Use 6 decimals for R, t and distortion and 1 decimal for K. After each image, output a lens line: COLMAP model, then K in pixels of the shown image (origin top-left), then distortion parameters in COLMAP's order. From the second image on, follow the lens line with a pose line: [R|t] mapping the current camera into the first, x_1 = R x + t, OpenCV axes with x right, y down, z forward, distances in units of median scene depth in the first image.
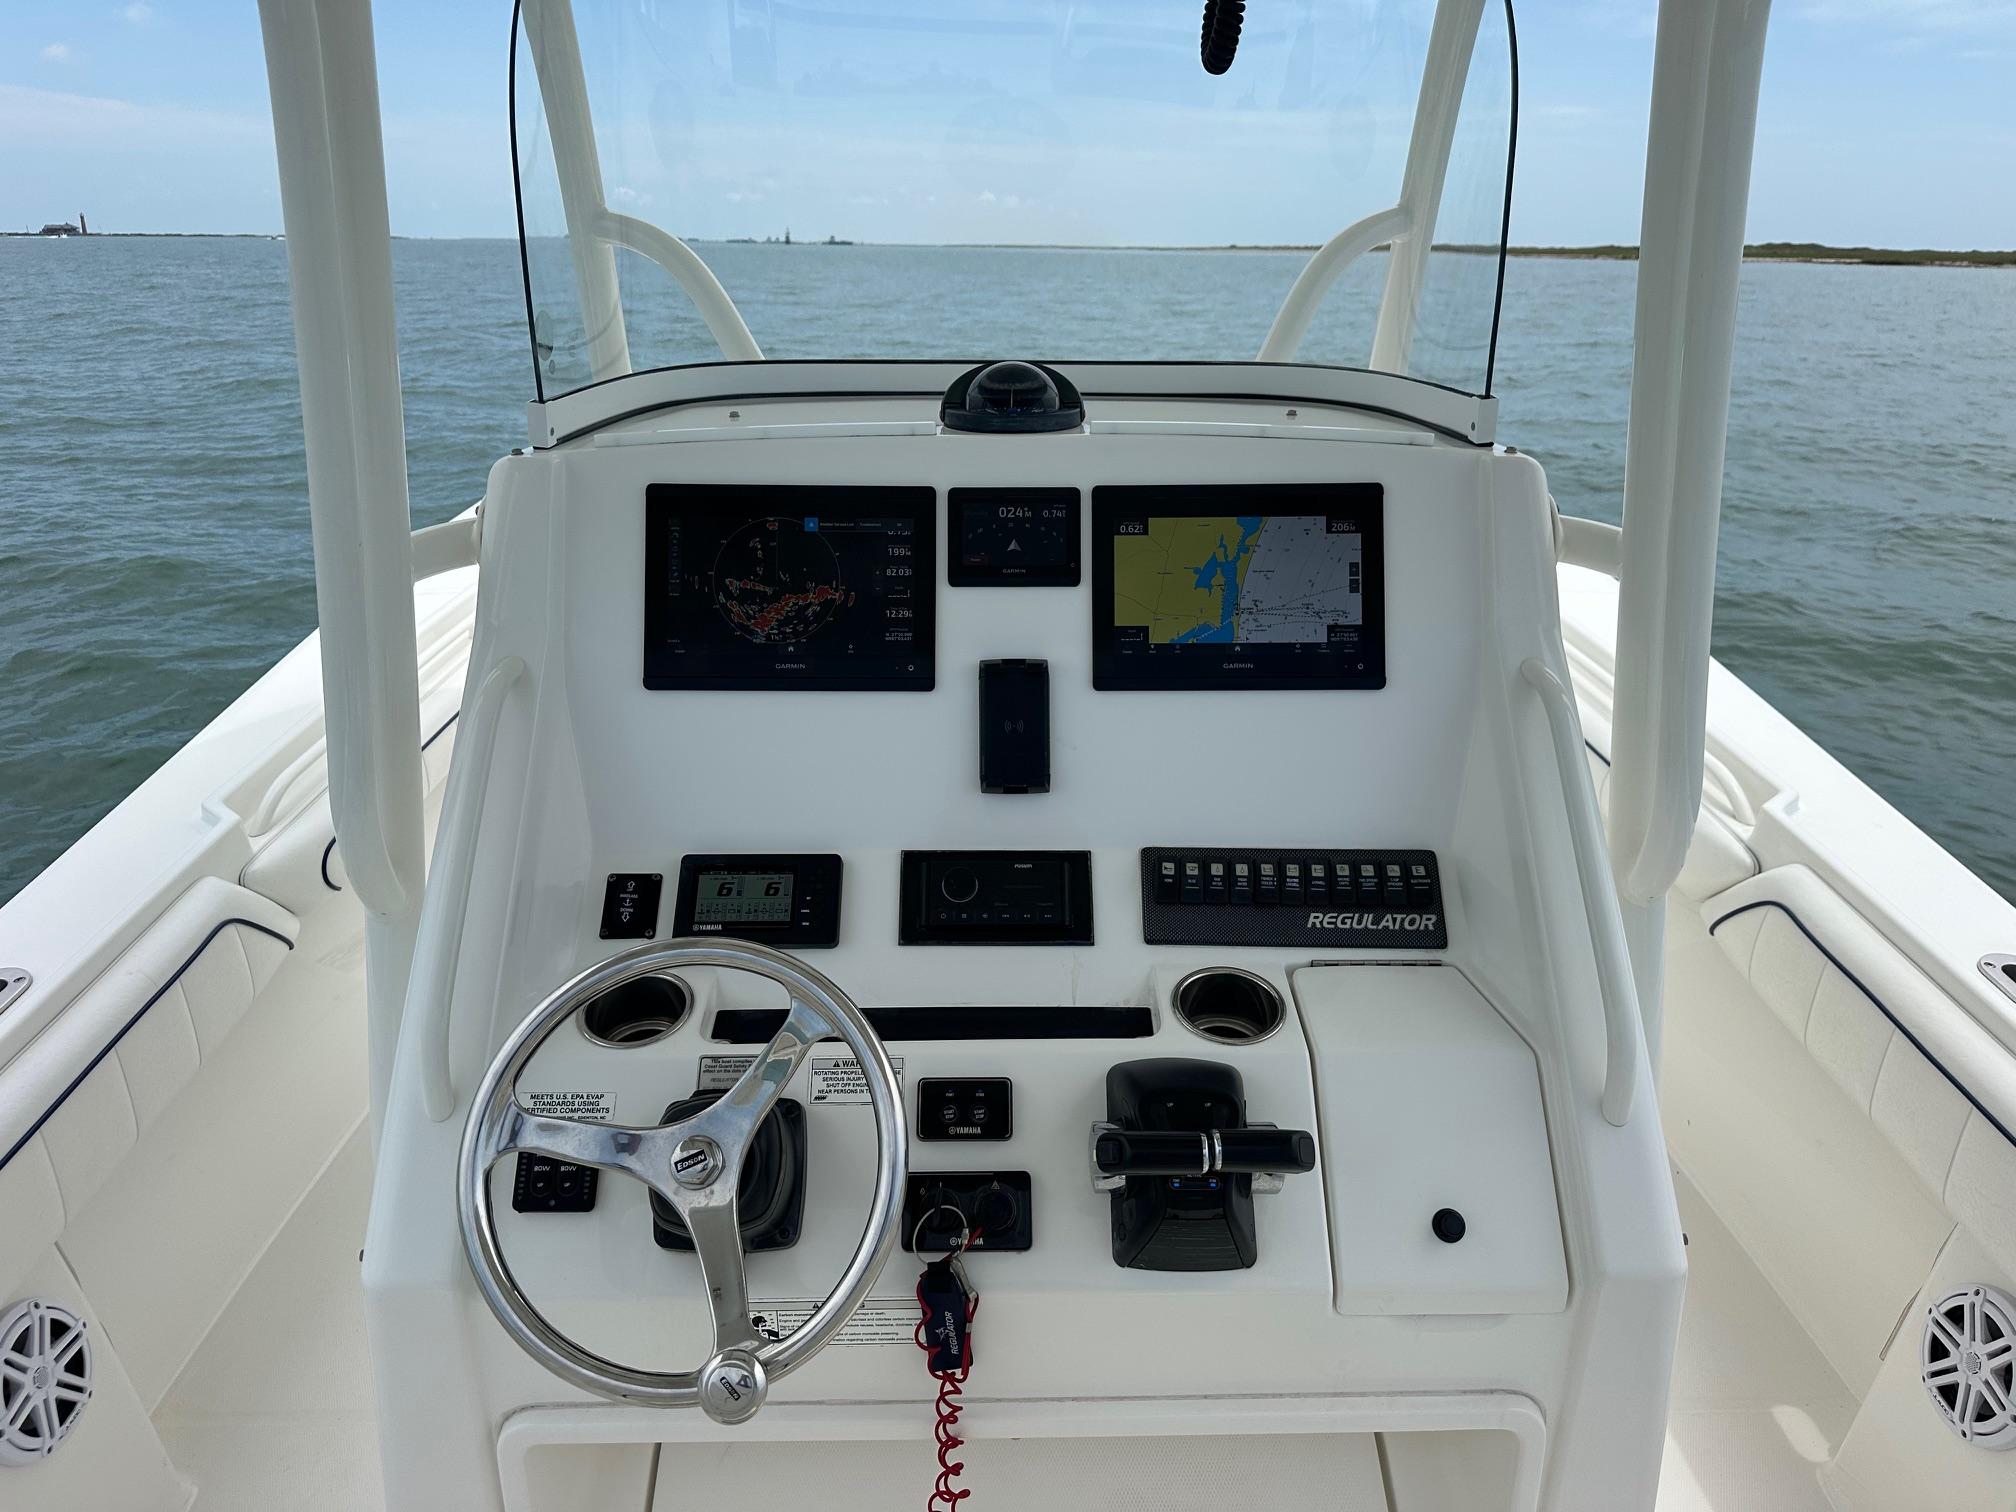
lens RADIAL K [[1457.6, 0, 986.8], [0, 1457.6, 749.7], [0, 0, 1]] dist [0.082032, -0.118964]
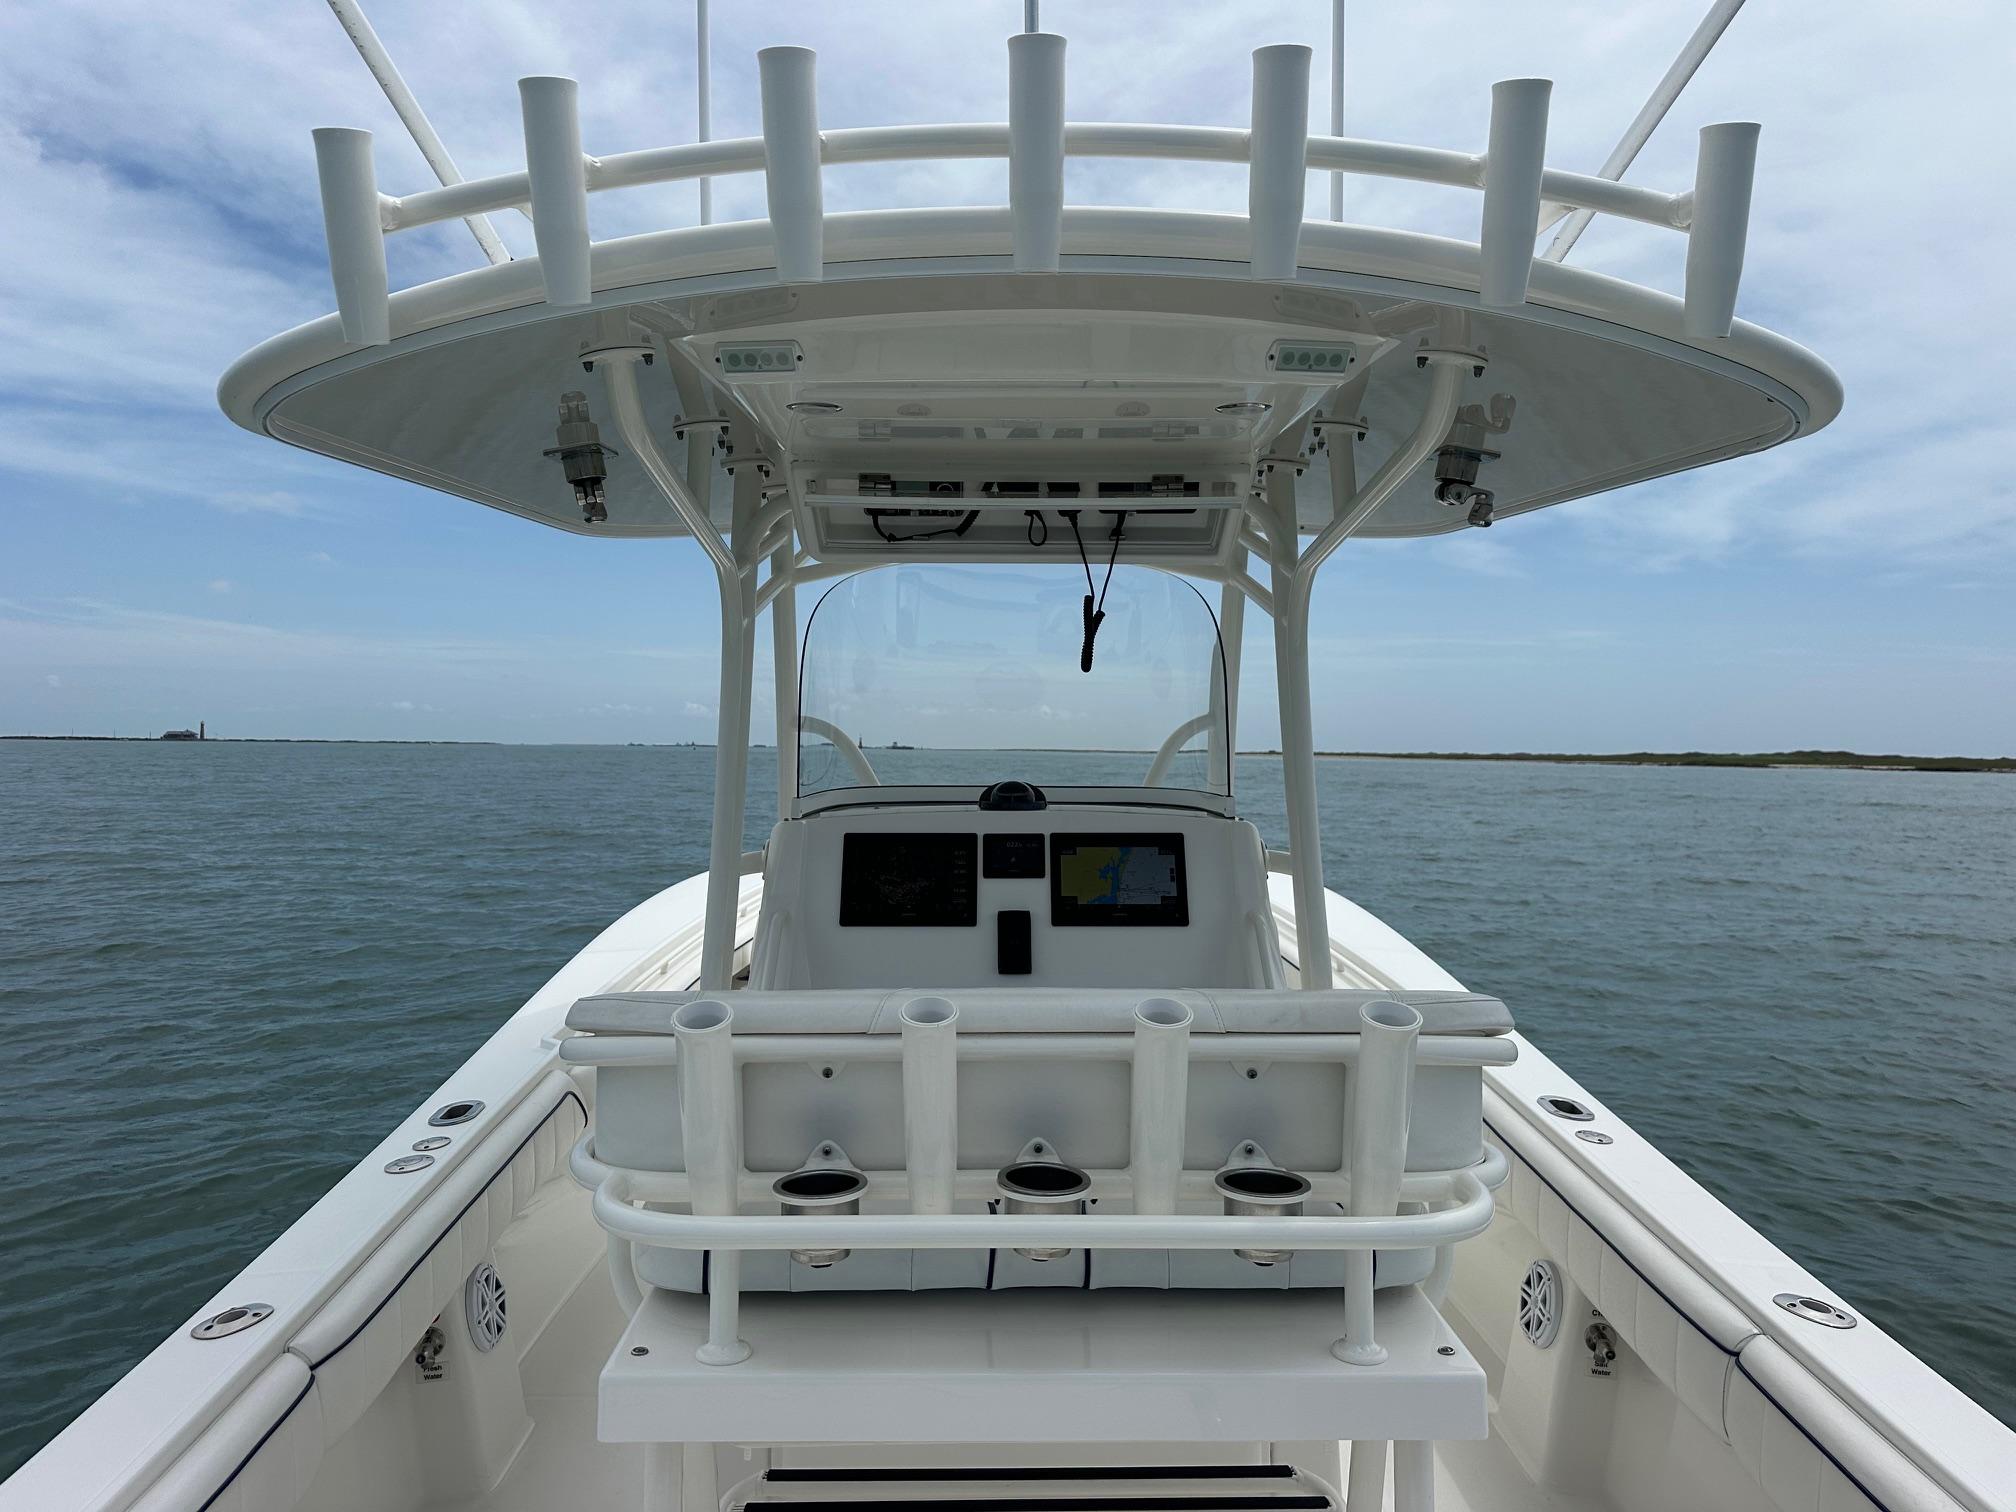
lens RADIAL K [[1457.6, 0, 986.8], [0, 1457.6, 749.7], [0, 0, 1]] dist [0.082032, -0.118964]
pose [[0.999995, 0.001729, 0.002496, -0.026787], [-0.000839, 0.947316, -0.320300, 0.395223], [-0.002918, 0.320296, 0.947313, -1.086178]]
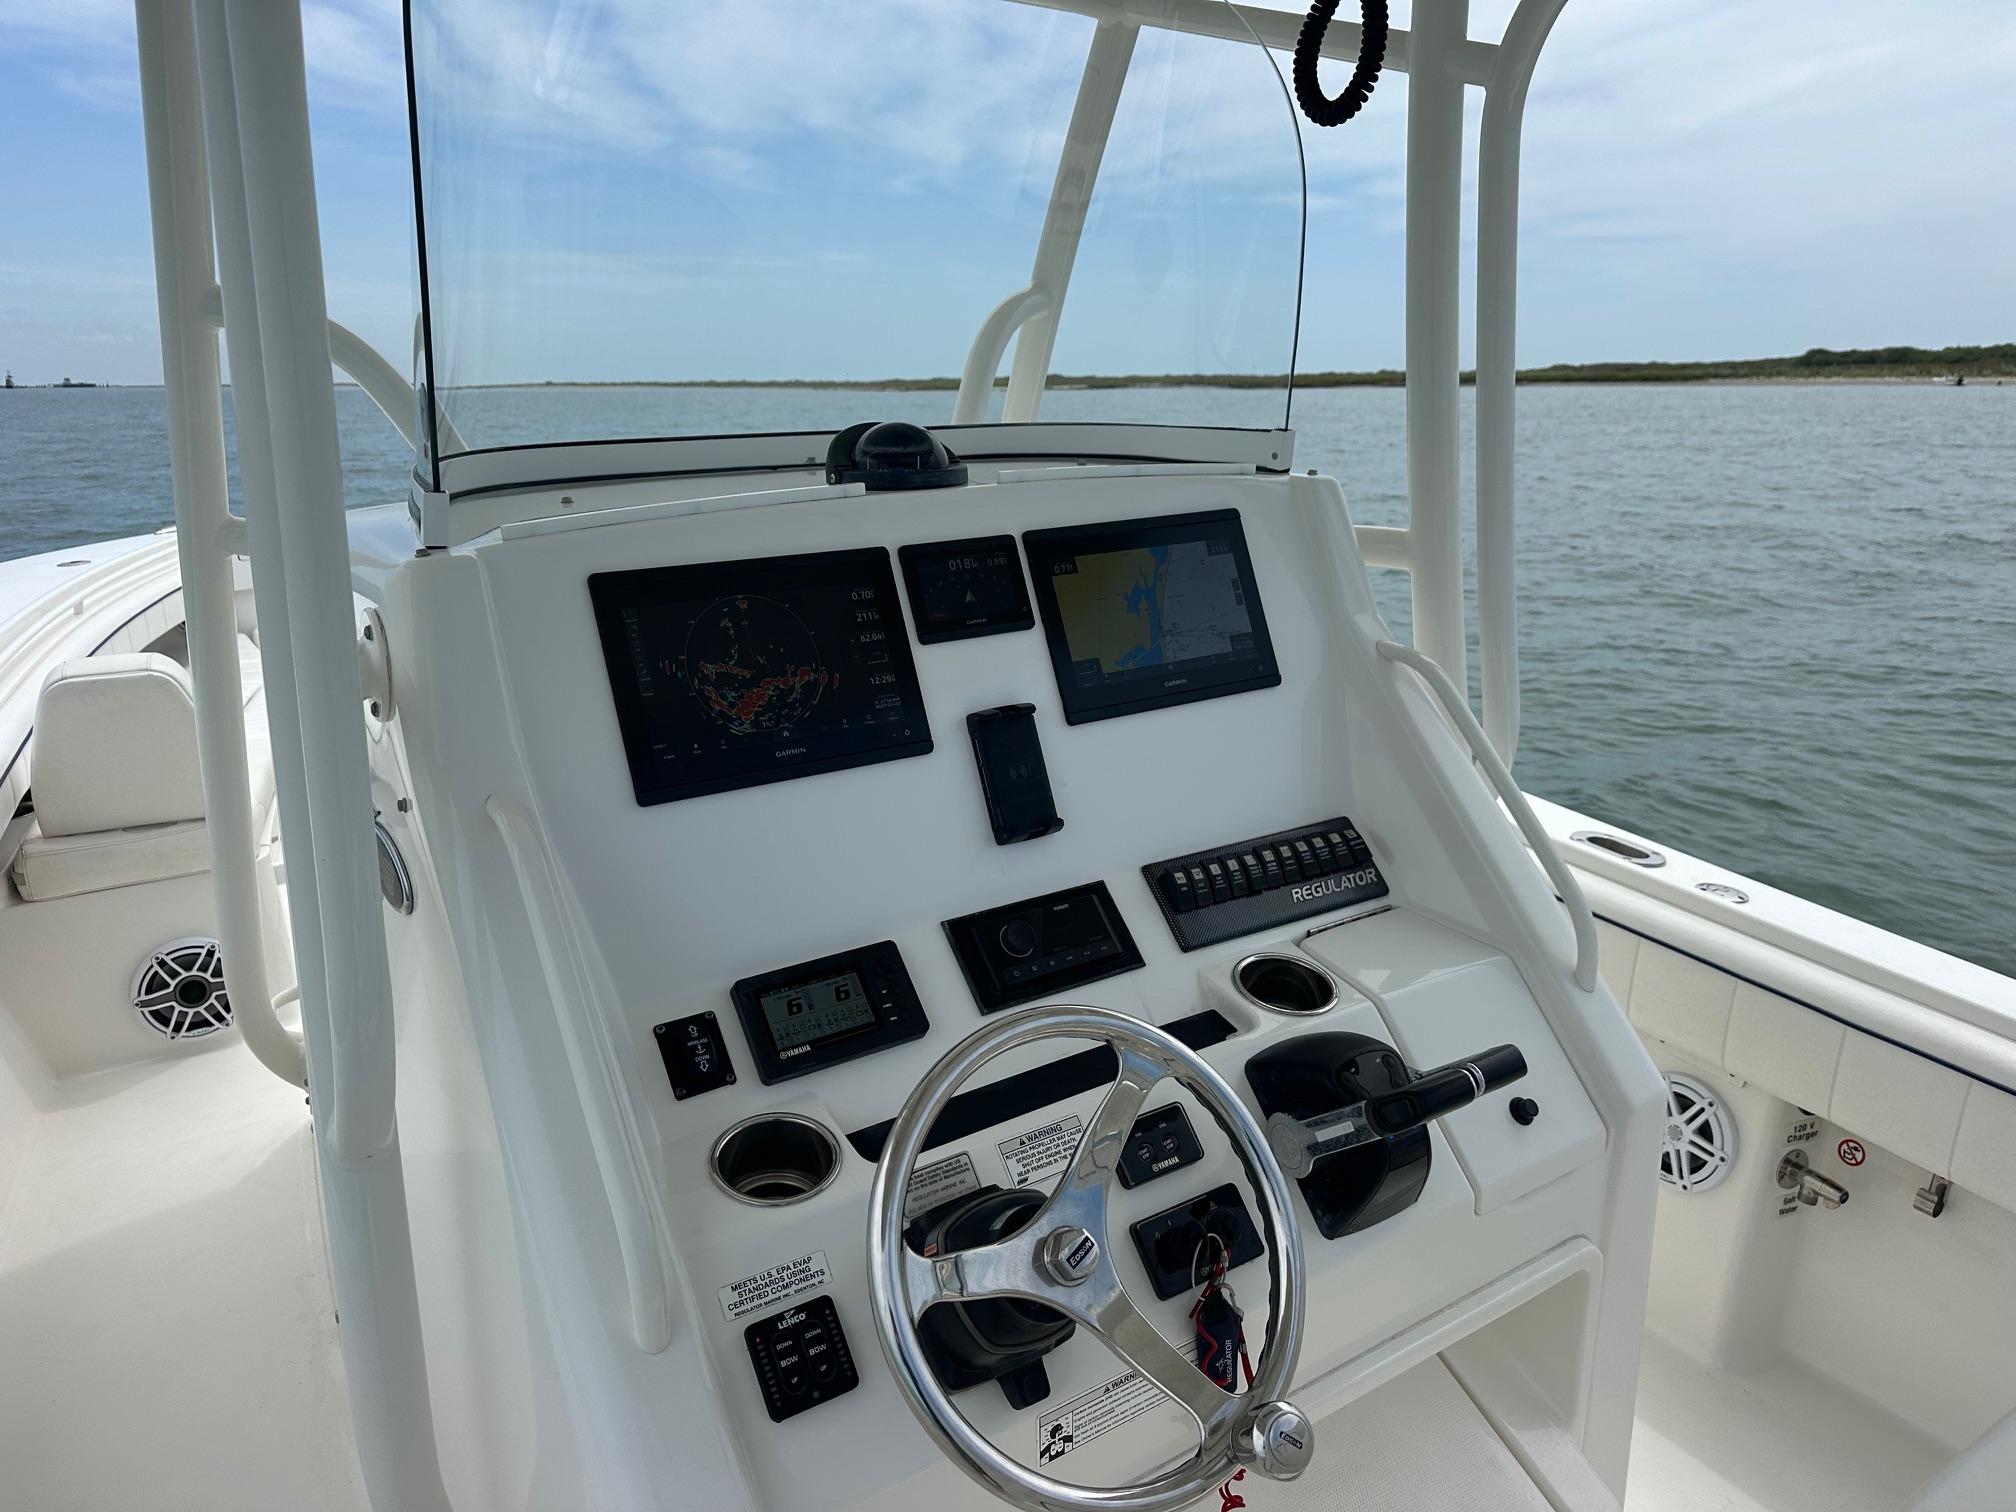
lens RADIAL K [[1417.5, 0, 1008.0], [0, 1417.5, 756.0], [0, 0, 1]] dist [0.028947, -0.041739]
pose [[0.845683, -0.167305, 0.506784, -0.468158], [0.205710, 0.978403, -0.020273, -0.008894], [-0.492447, 0.121395, 0.861835, 0.169811]]
